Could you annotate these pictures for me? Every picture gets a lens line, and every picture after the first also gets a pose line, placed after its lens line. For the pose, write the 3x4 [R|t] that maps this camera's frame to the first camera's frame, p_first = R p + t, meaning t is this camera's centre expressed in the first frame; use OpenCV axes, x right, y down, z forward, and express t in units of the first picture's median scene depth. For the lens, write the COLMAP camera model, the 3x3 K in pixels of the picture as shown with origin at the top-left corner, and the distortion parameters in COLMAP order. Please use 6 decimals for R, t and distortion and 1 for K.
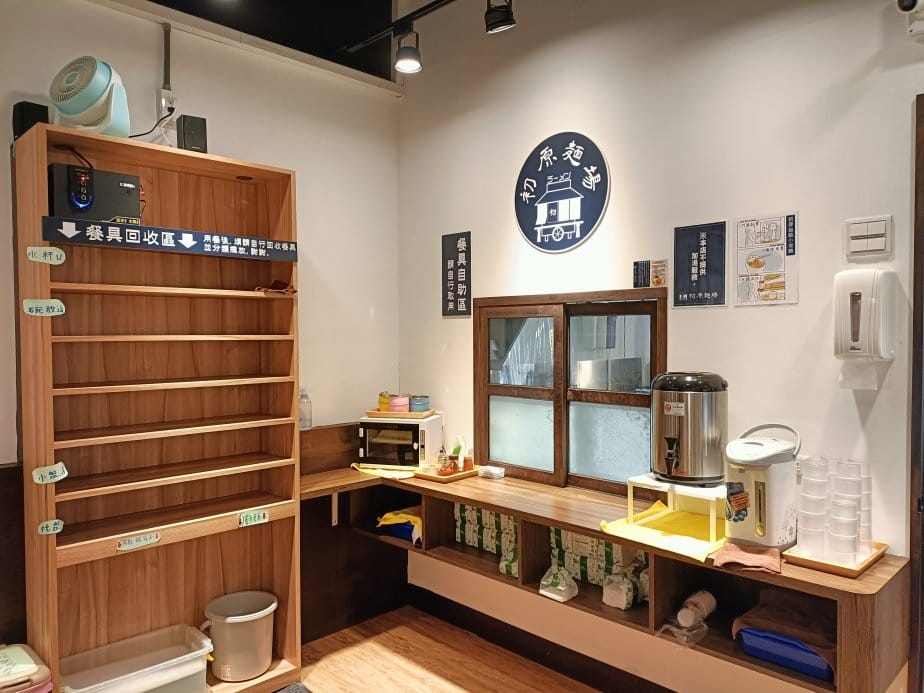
lens RADIAL K [[677.9, 0, 456.8], [0, 677.9, 350.4], [0, 0, 1]] dist [0.038446, -0.040759]
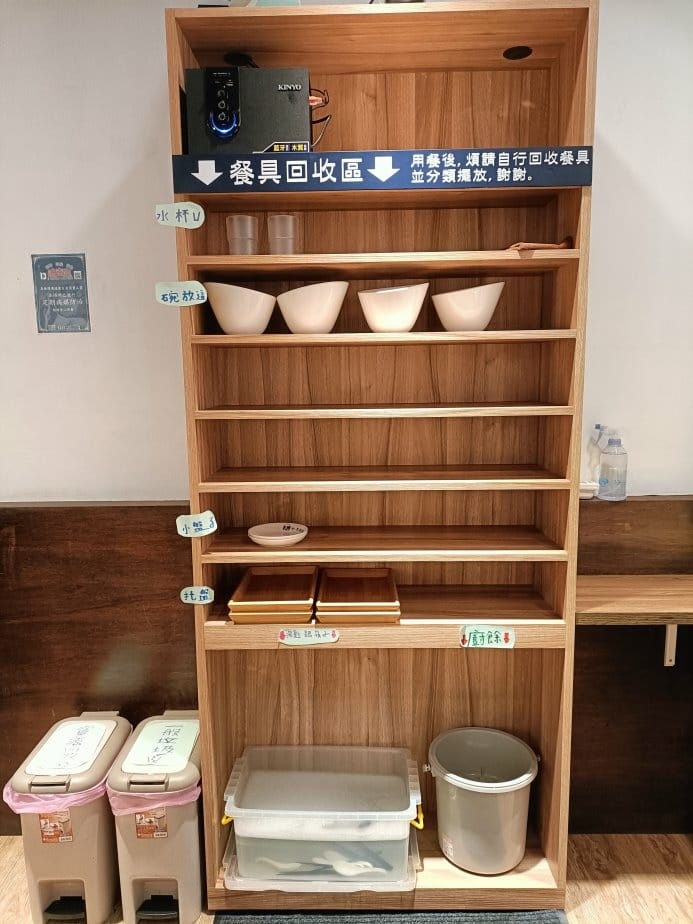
lens RADIAL K [[677.9, 0, 346.6], [0, 677.9, 471.1], [0, 0, 1]] dist [0.038446, -0.040759]
pose [[0.704504, 0.101336, -0.702428, 0.024535], [-0.009304, 0.990987, 0.133633, 0.019546], [0.709639, -0.087610, 0.699098, 0.507311]]
